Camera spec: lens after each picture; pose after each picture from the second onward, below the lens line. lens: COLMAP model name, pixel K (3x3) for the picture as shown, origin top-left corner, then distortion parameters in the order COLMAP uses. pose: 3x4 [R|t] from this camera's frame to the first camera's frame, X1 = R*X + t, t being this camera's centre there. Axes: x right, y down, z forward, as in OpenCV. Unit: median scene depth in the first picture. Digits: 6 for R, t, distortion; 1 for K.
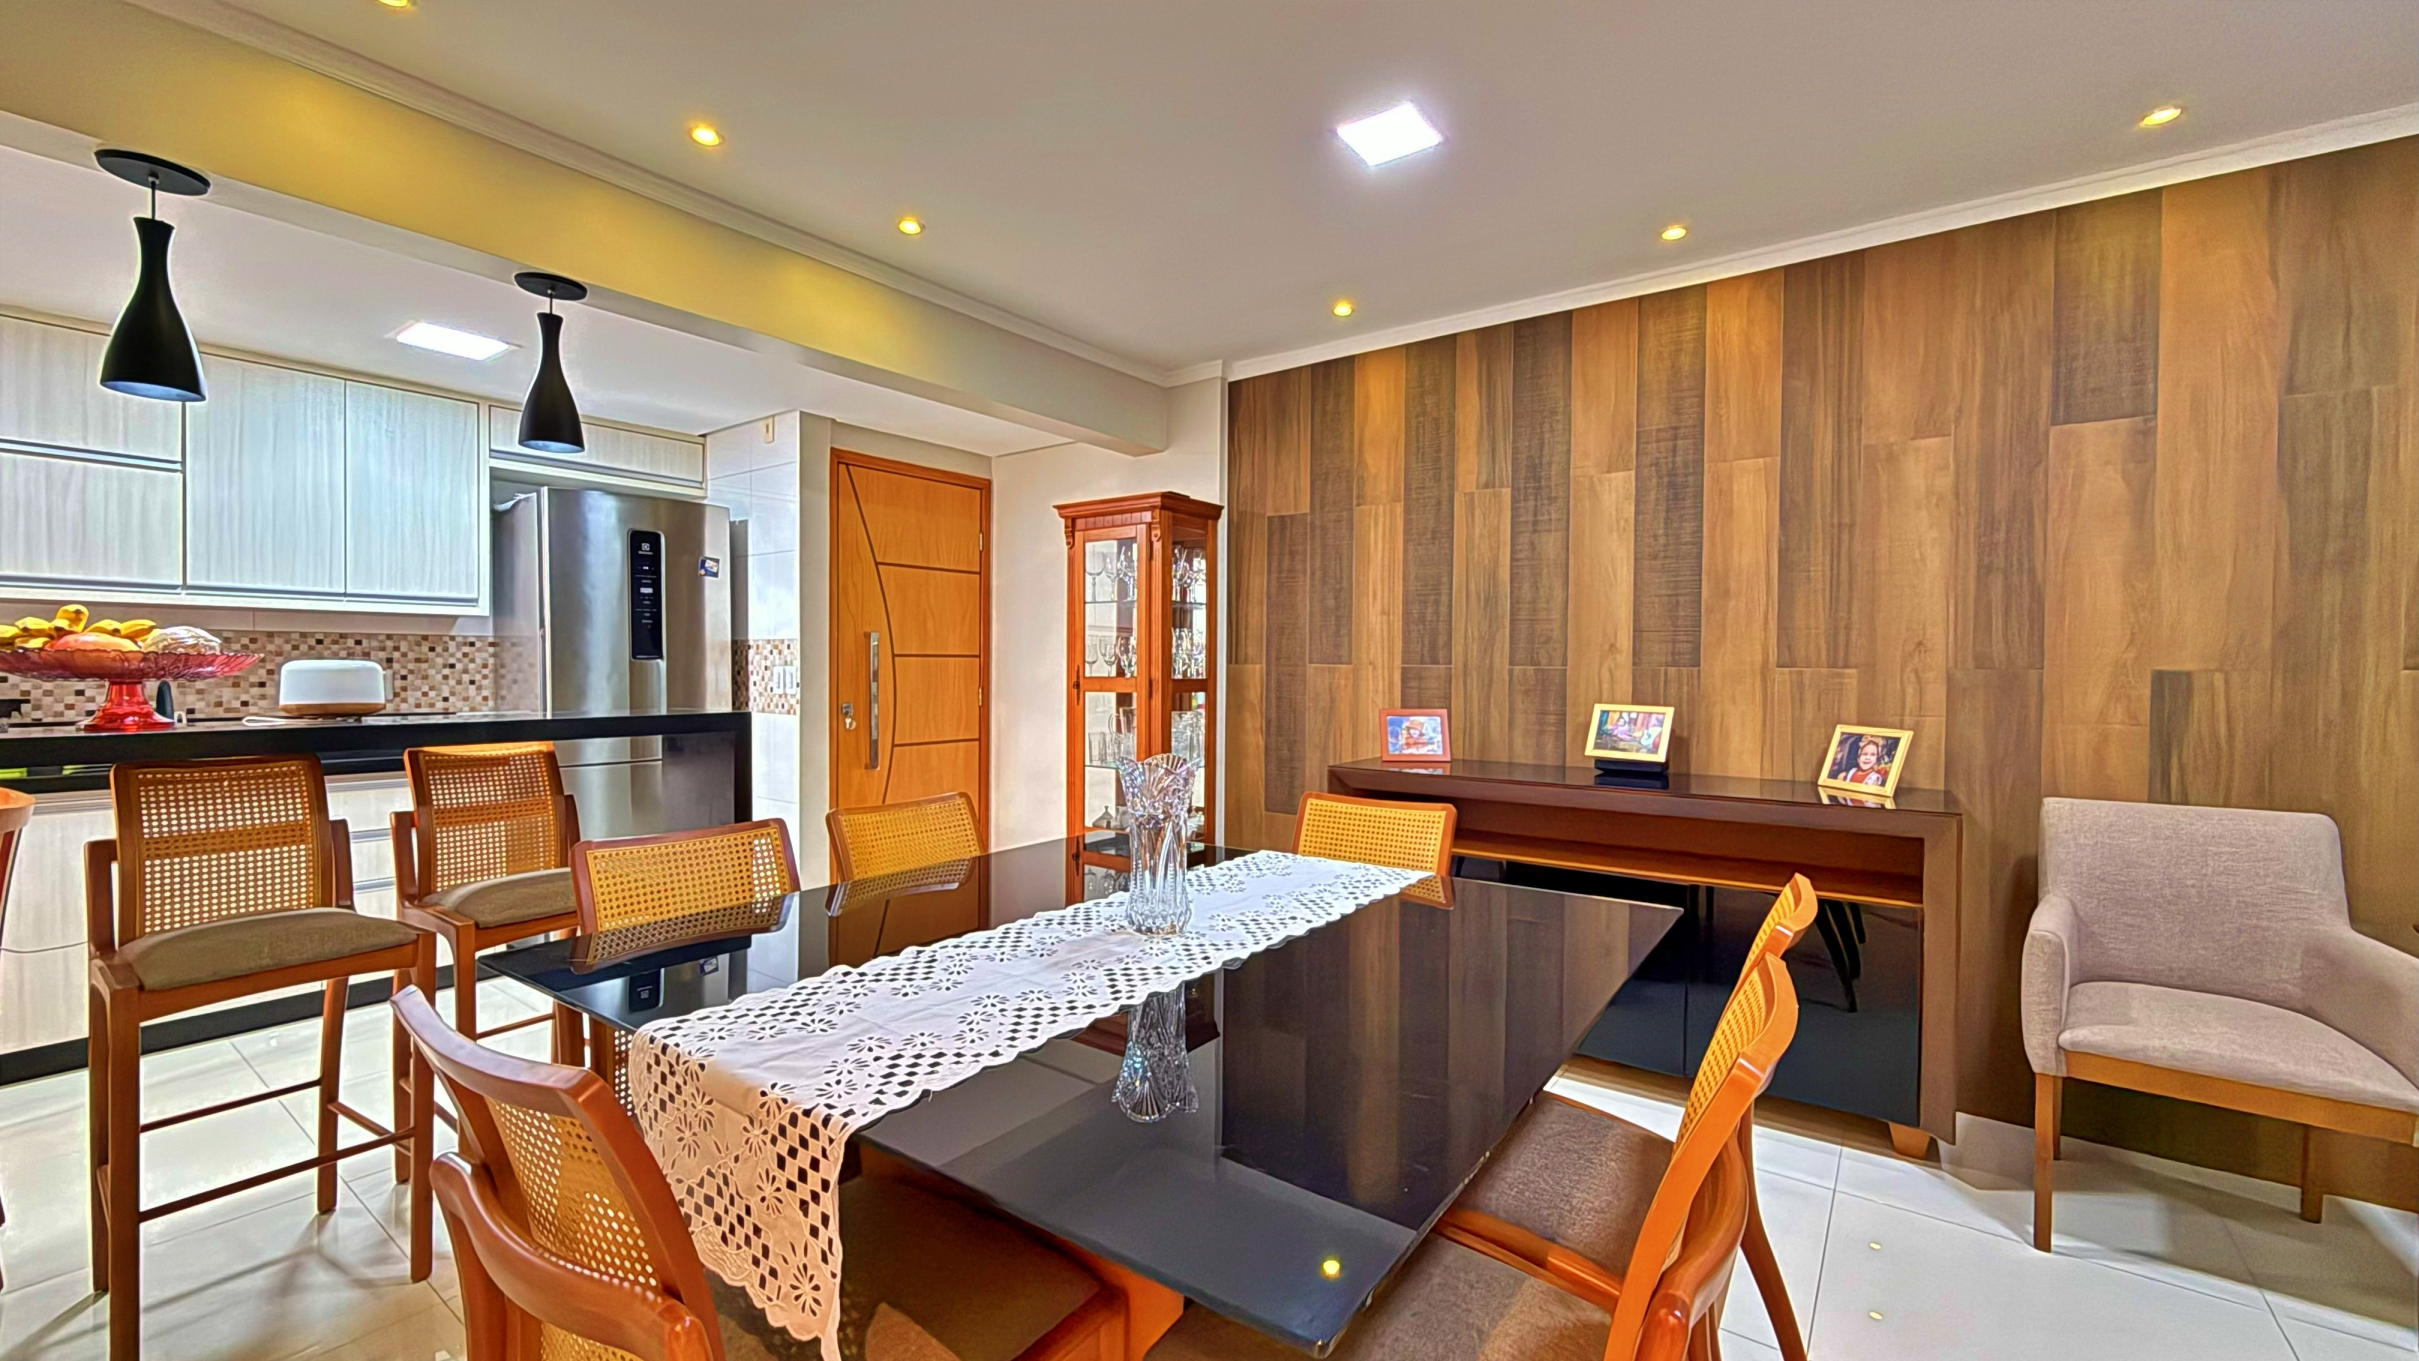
lens RADIAL K [[960.7, 0, 1188.6], [0, 960.7, 679.4], [0, 0, 1]] dist [-0.000315, -0.000216]
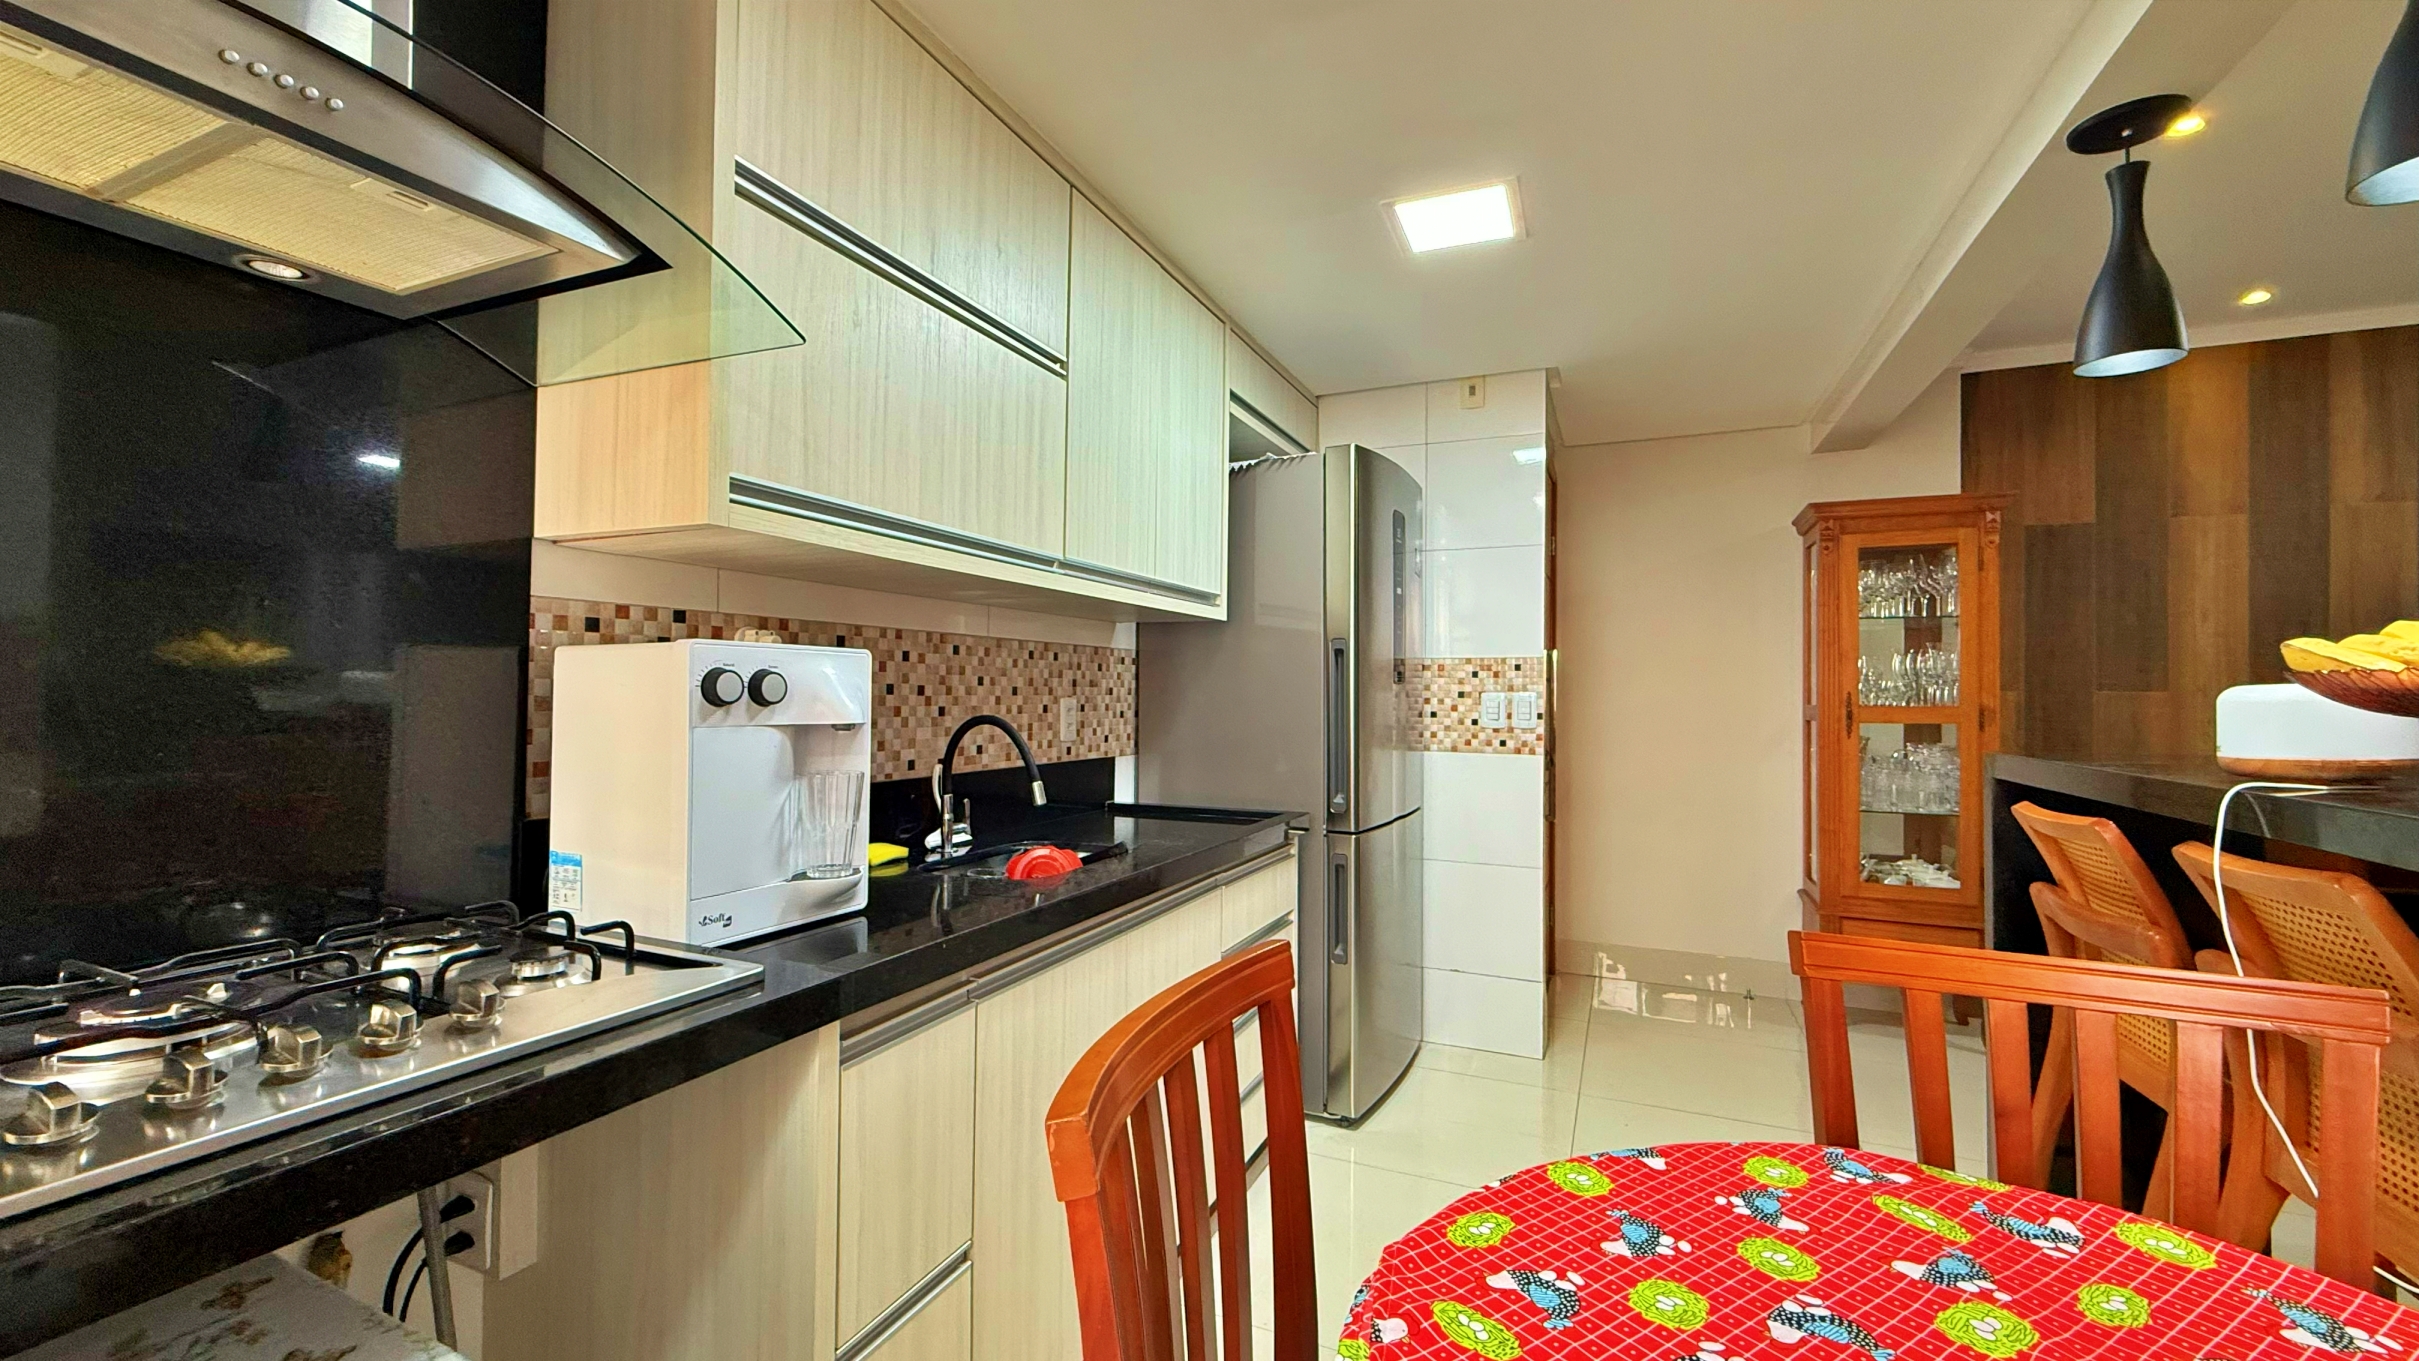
lens RADIAL K [[960.7, 0, 1195.2], [0, 960.7, 673.0], [0, 0, 1]] dist [-0.000315, -0.000216]
pose [[0.976934, 0.005860, 0.213460, -1.329391], [0.001204, 0.999456, -0.032949, -0.006427], [-0.213537, 0.032447, 0.976396, 0.459759]]
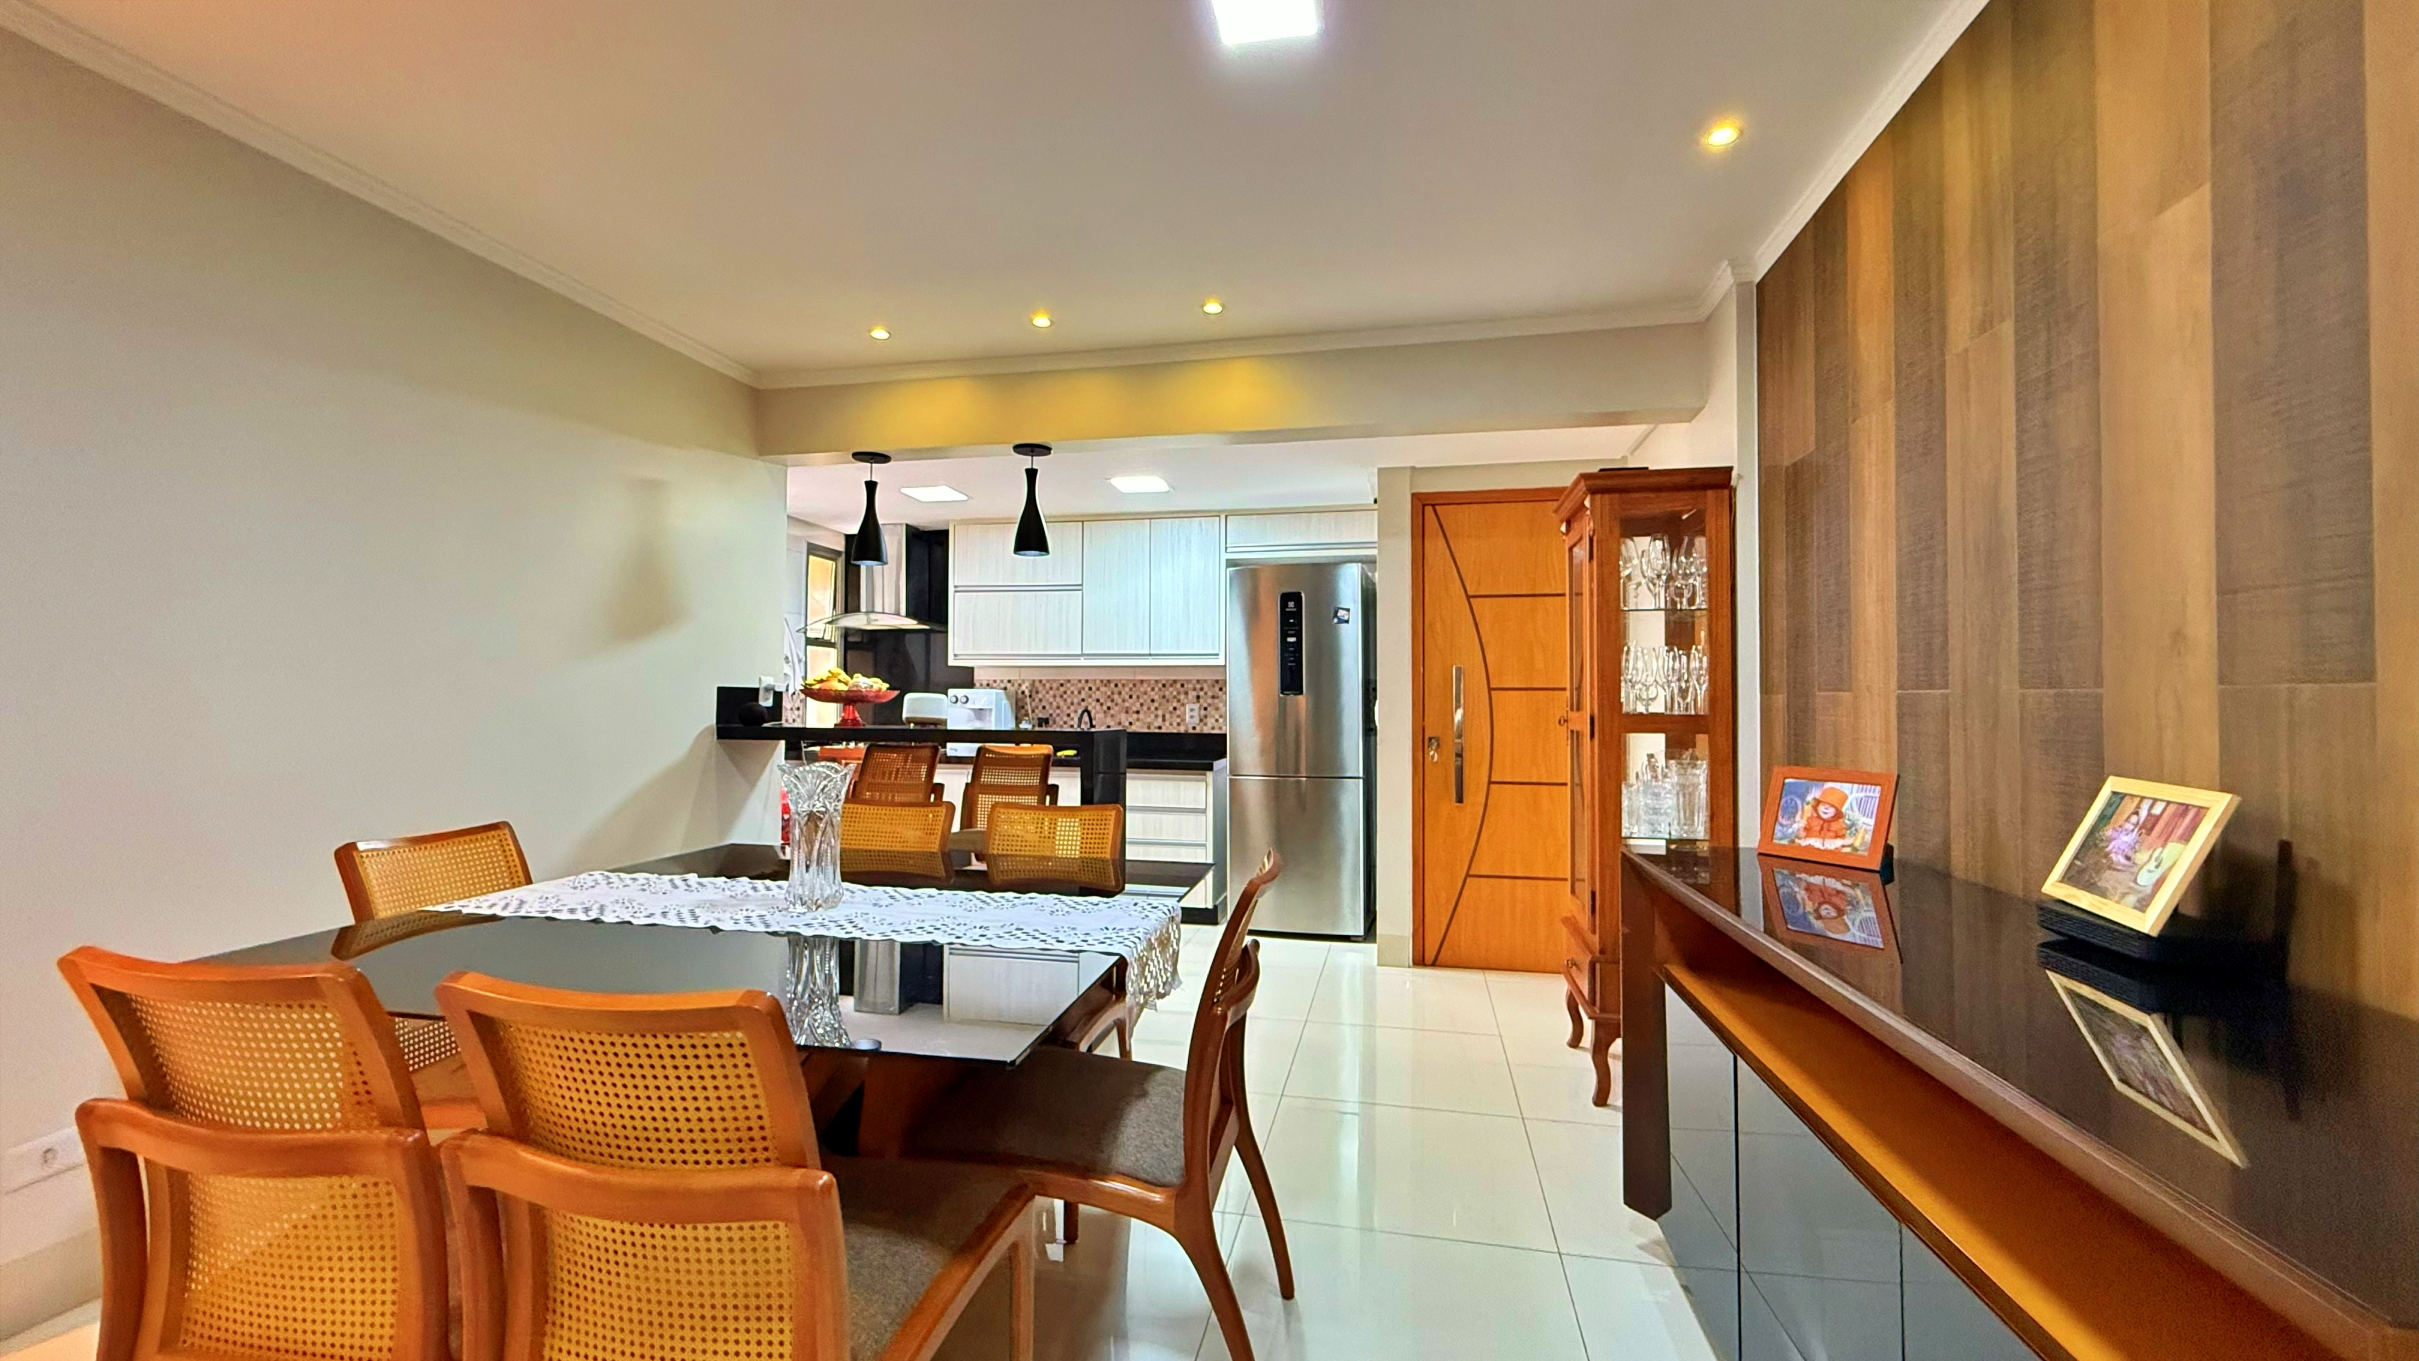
lens RADIAL K [[960.7, 0, 1204.5], [0, 960.7, 683.6], [0, 0, 1]] dist [-0.000315, -0.000216]
pose [[0.417553, -0.020435, -0.908423, 0.783667], [-0.015758, 0.999434, -0.029726, 0.005092], [0.908516, 0.026727, 0.416995, 0.572977]]
